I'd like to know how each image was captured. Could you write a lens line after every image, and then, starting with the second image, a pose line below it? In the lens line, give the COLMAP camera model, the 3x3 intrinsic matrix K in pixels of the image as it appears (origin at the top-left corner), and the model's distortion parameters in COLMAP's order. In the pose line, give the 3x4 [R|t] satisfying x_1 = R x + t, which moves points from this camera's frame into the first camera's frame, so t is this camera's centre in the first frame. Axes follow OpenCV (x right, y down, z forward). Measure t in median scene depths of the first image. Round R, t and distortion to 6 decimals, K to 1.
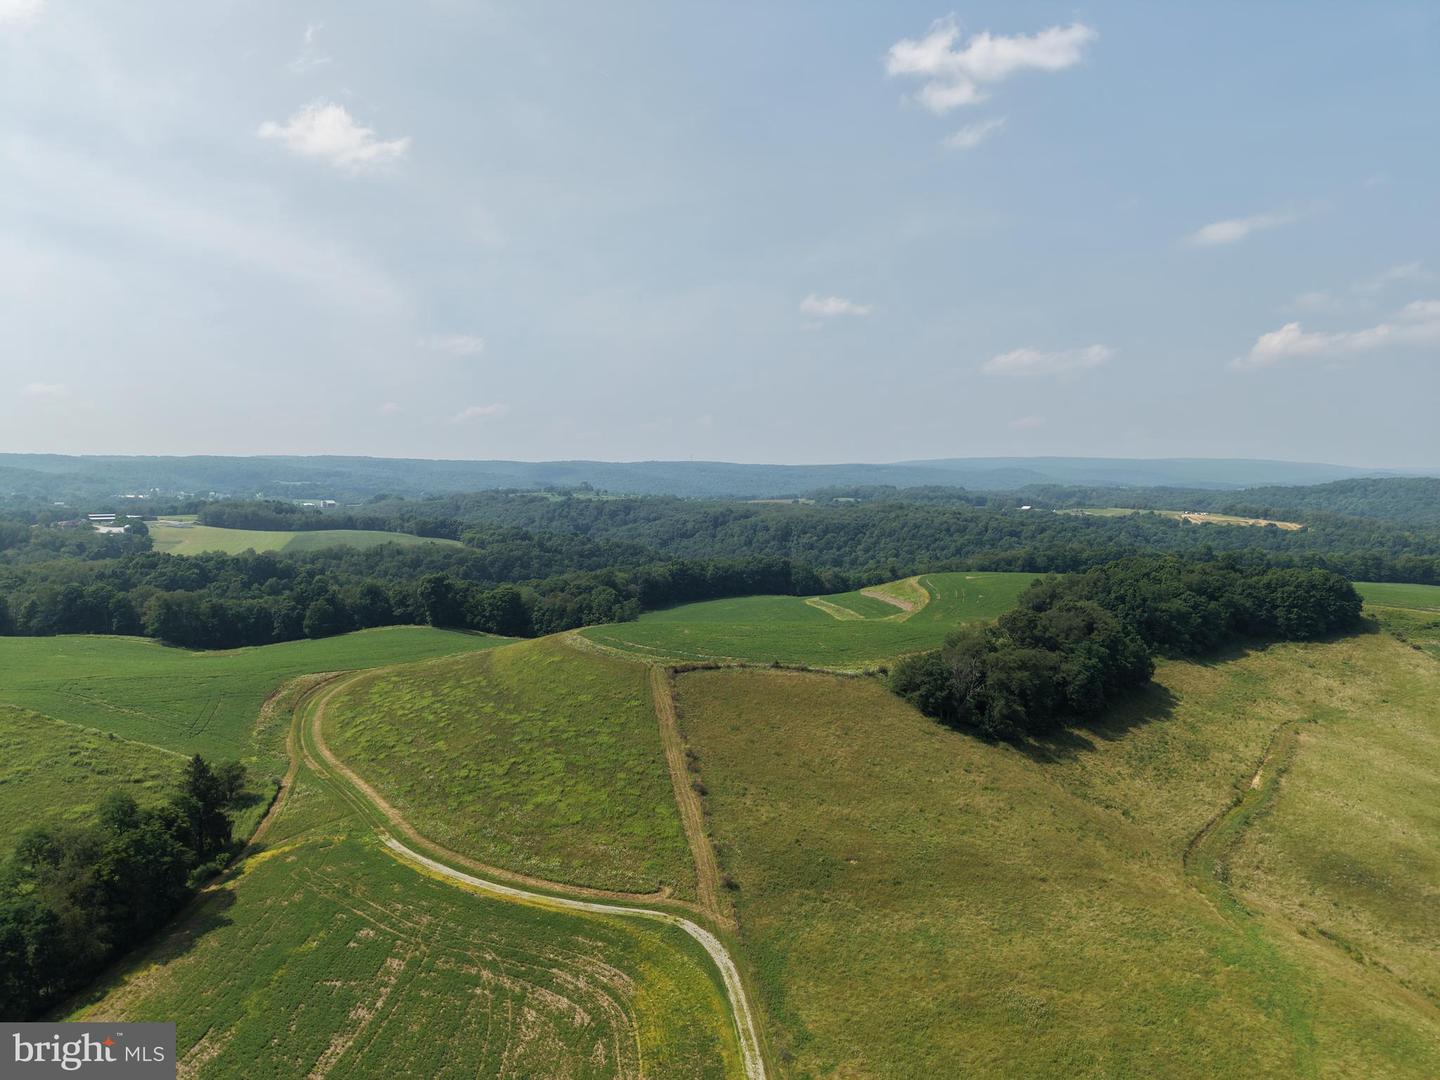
lens RADIAL K [[963.7, 0, 720.5], [0, 963.7, 542.5], [0, 0, 1]] dist [0.028733, -0.023862]
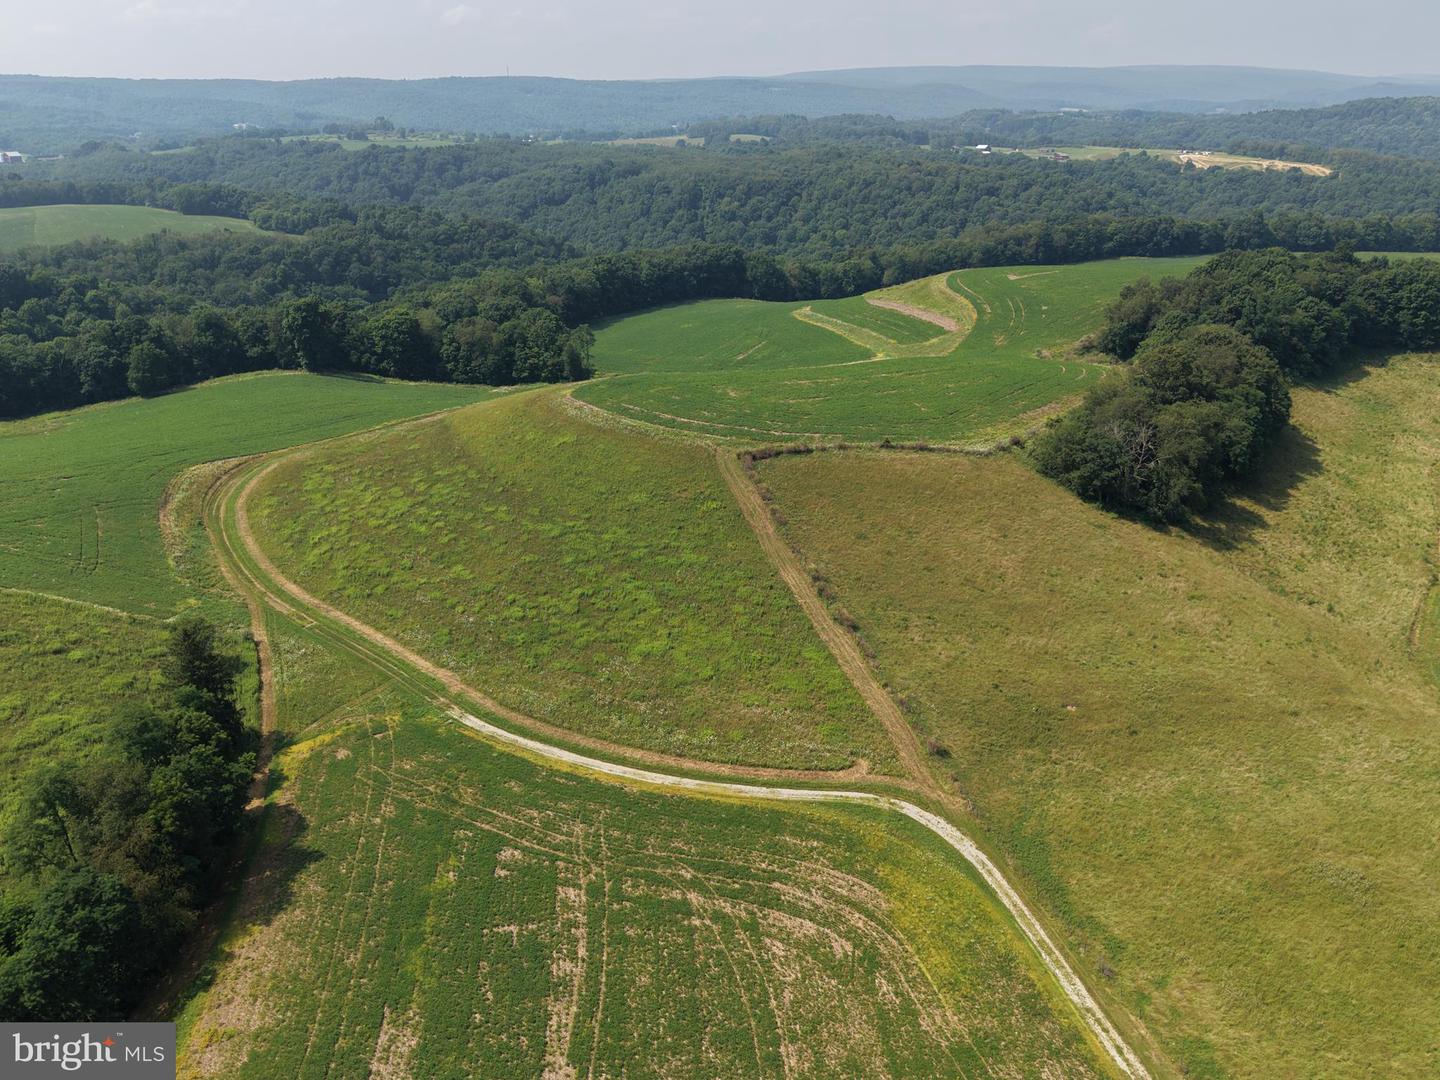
lens RADIAL K [[1228.2, 0, 723.4], [0, 1228.2, 538.1], [0, 0, 1]] dist [0.068549, -0.107281]
pose [[0.990202, -0.057033, 0.127461, -0.272581], [0.020219, 0.961730, 0.273253, -0.095115], [-0.138167, -0.267998, 0.953460, 0.089743]]
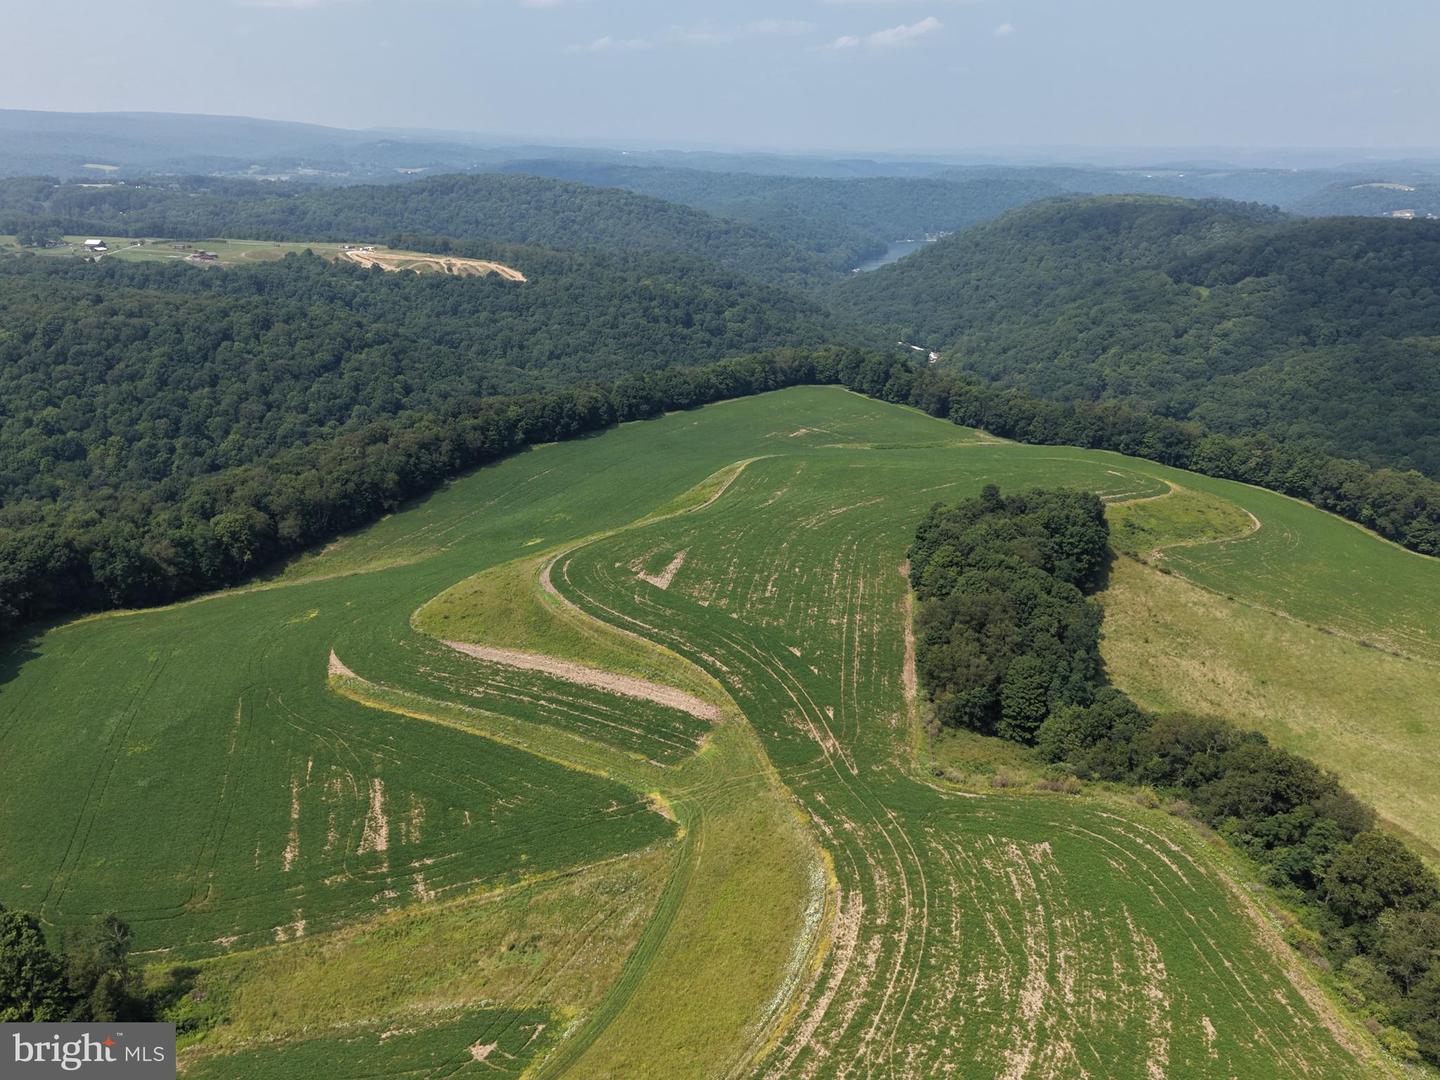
lens RADIAL K [[1228.2, 0, 718.5], [0, 1228.2, 531.0], [0, 0, 1]] dist [0.068549, -0.107281]
pose [[0.638541, -0.227814, 0.735096, -0.598805], [0.043013, 0.964253, 0.261469, -0.446355], [-0.768385, -0.135340, 0.625514, 1.319400]]
